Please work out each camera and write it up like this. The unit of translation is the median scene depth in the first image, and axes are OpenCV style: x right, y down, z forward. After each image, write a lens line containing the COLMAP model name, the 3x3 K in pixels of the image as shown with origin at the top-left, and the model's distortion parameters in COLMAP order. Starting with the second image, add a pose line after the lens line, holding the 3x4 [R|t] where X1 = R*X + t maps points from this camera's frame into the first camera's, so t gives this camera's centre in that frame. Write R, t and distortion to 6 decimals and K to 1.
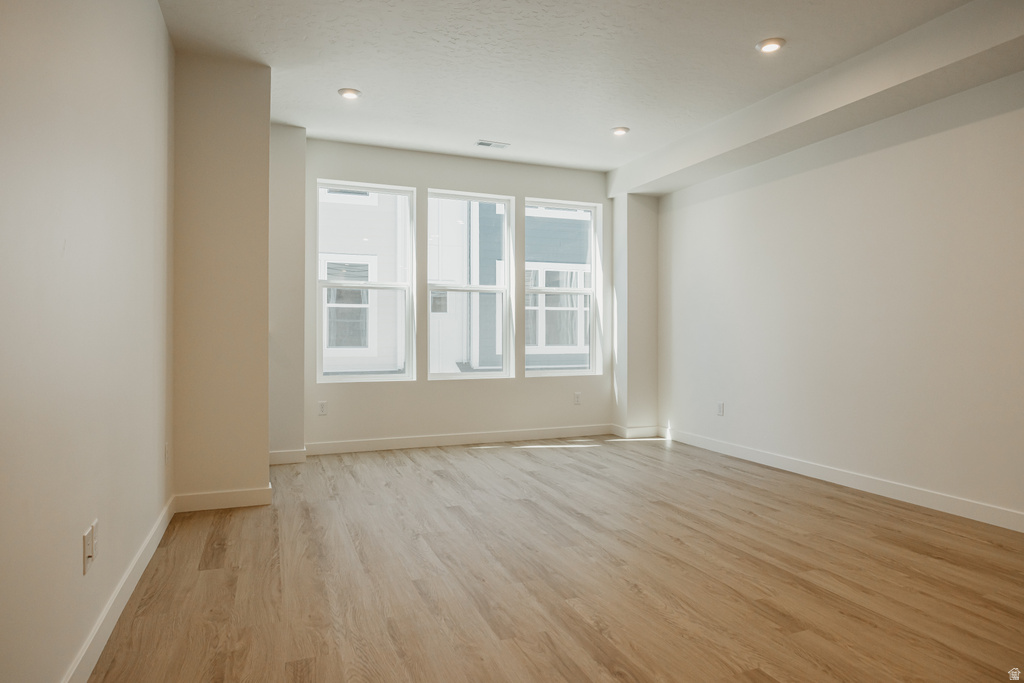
lens RADIAL K [[610.9, 0, 512.1], [0, 610.9, 336.6], [0, 0, 1]] dist [-0.006270, 0.000108]
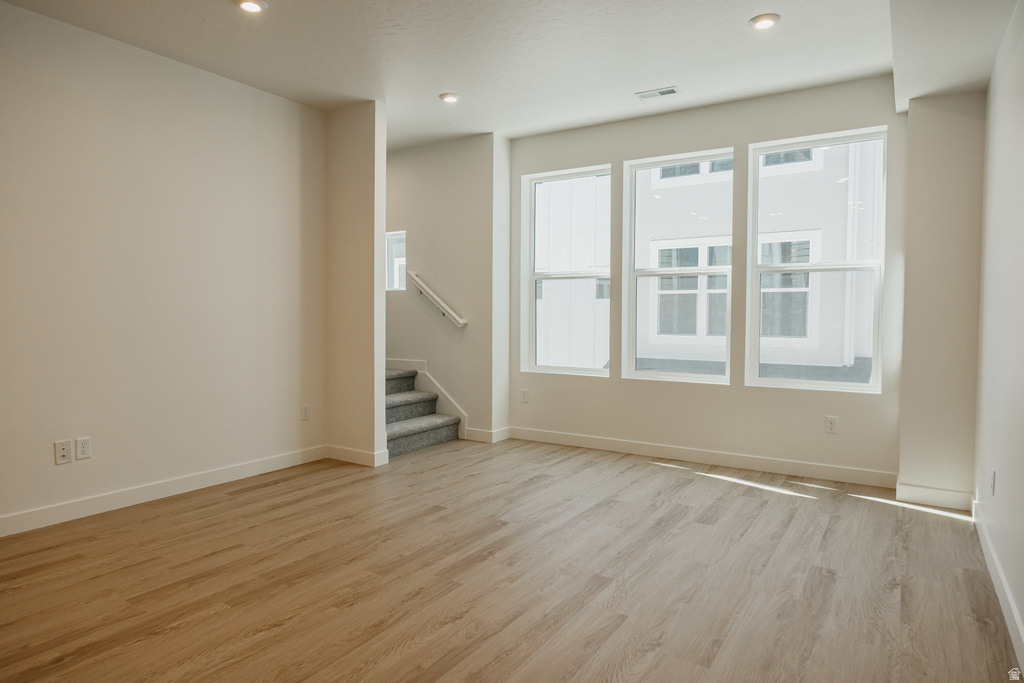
lens RADIAL K [[610.9, 0, 507.3], [0, 610.9, 340.8], [0, 0, 1]] dist [-0.006270, 0.000108]
pose [[0.580167, 0.035098, -0.813741, 0.783251], [-0.008419, 0.999276, 0.037098, -0.023891], [0.814454, -0.014672, 0.580042, 0.552668]]
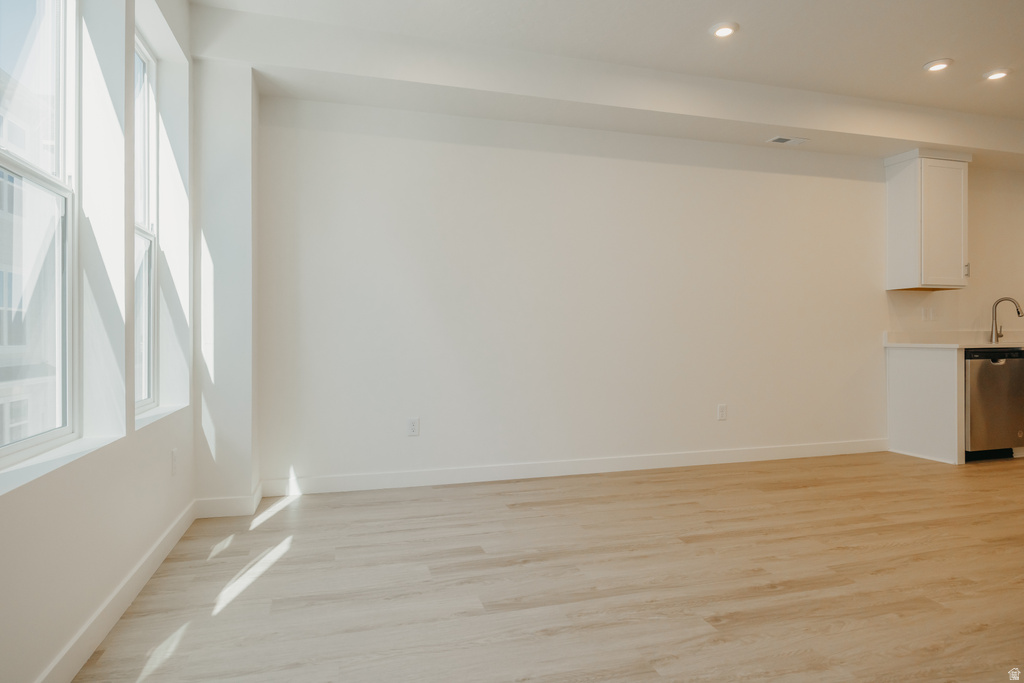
lens RADIAL K [[610.9, 0, 509.9], [0, 610.9, 339.3], [0, 0, 1]] dist [-0.006270, 0.000108]
pose [[0.088270, -0.007507, 0.996068, -0.578612], [0.011619, 0.999911, 0.006506, 0.013690], [-0.996029, 0.010999, 0.088349, 1.232519]]
